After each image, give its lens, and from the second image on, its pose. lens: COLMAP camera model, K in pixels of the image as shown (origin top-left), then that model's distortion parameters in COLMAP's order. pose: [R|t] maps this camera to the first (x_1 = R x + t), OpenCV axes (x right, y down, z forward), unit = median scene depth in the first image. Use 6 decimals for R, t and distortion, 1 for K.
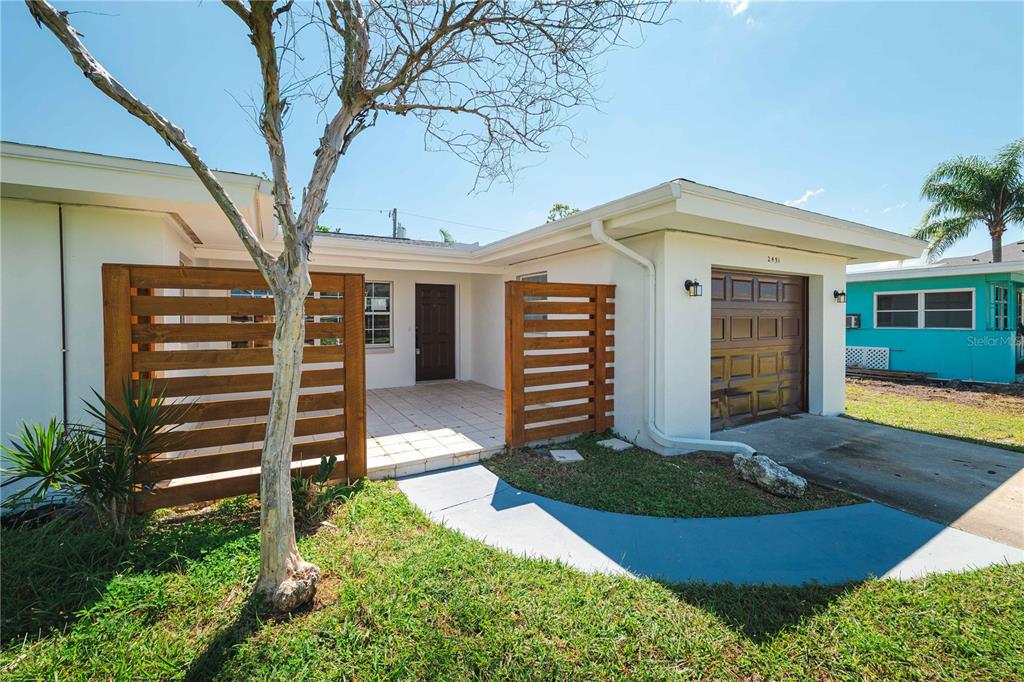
lens RADIAL K [[424.3, 0, 512.8], [0, 424.3, 321.9], [0, 0, 1]] dist [-0.000304, 0.000011]
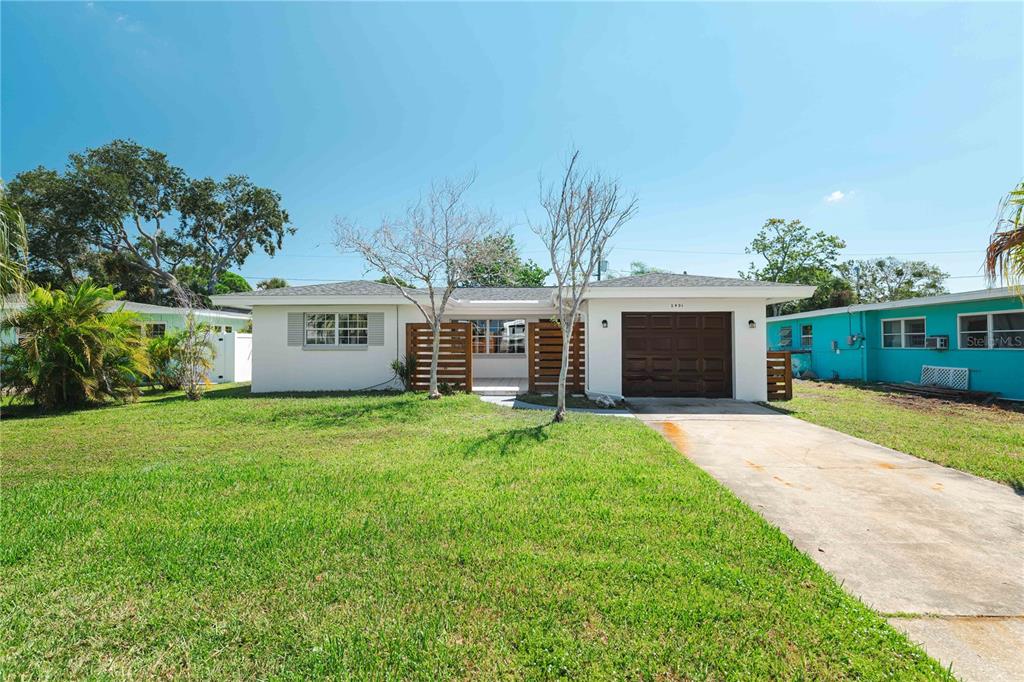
lens RADIAL K [[502.3, 0, 507.8], [0, 502.3, 334.6], [0, 0, 1]] dist [0.002224, -0.000548]
pose [[0.831699, -0.006290, -0.555192, 2.136361], [-0.007599, 0.999713, -0.022710, 0.054860], [0.555175, 0.023107, 0.831412, -2.092219]]
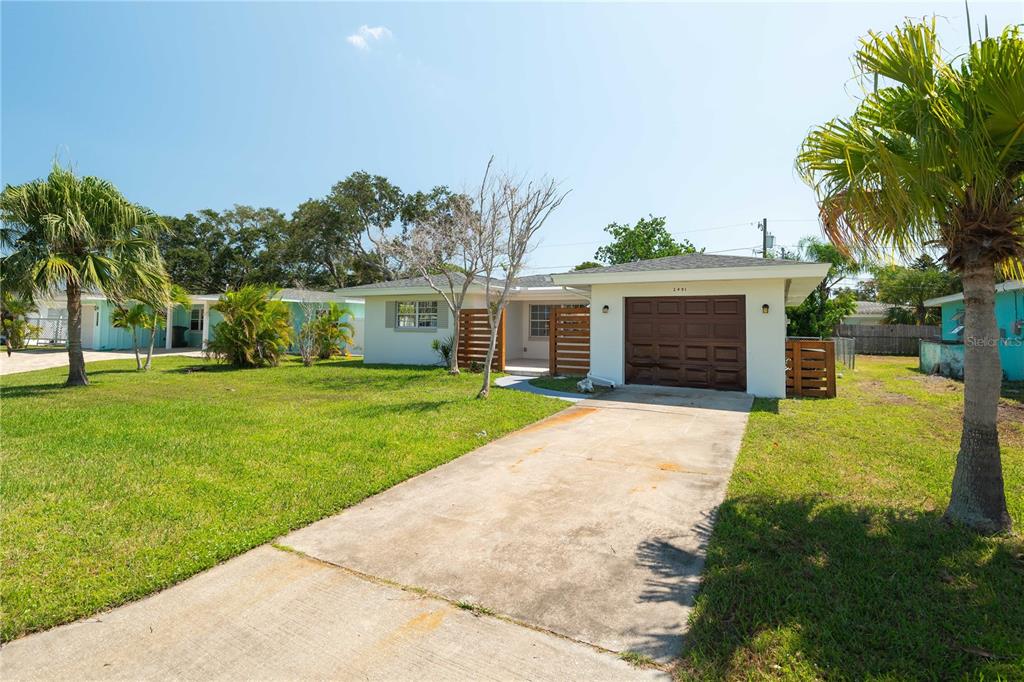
lens RADIAL K [[492.9, 0, 511.5], [0, 492.9, 306.9], [0, 0, 1]] dist [-0.013363, 0.000078]
pose [[0.501929, -0.022033, -0.864628, 3.521348], [-0.018404, 0.999177, -0.036145, 0.012448], [0.864713, 0.034055, 0.501110, -1.017961]]
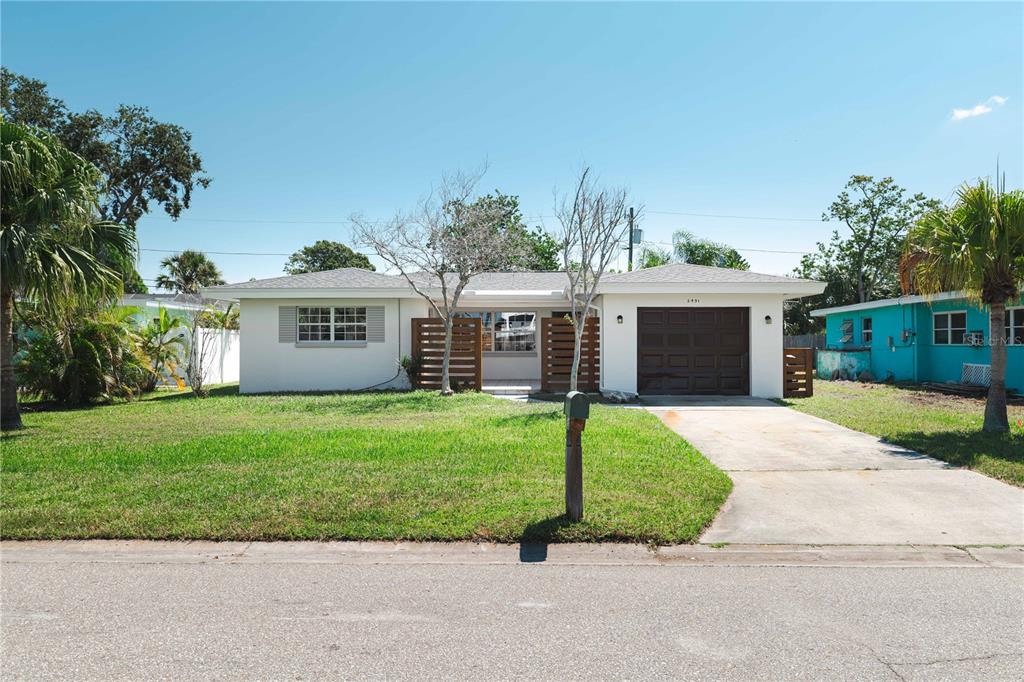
lens RADIAL K [[807.8, 0, 513.6], [0, 807.8, 346.4], [0, 0, 1]] dist [-0.001674, 0.006226]
pose [[0.842099, 0.007256, -0.539275, 3.199051], [-0.007191, 0.999972, 0.002226, 0.073215], [0.539276, 0.002003, 0.842127, -3.981062]]
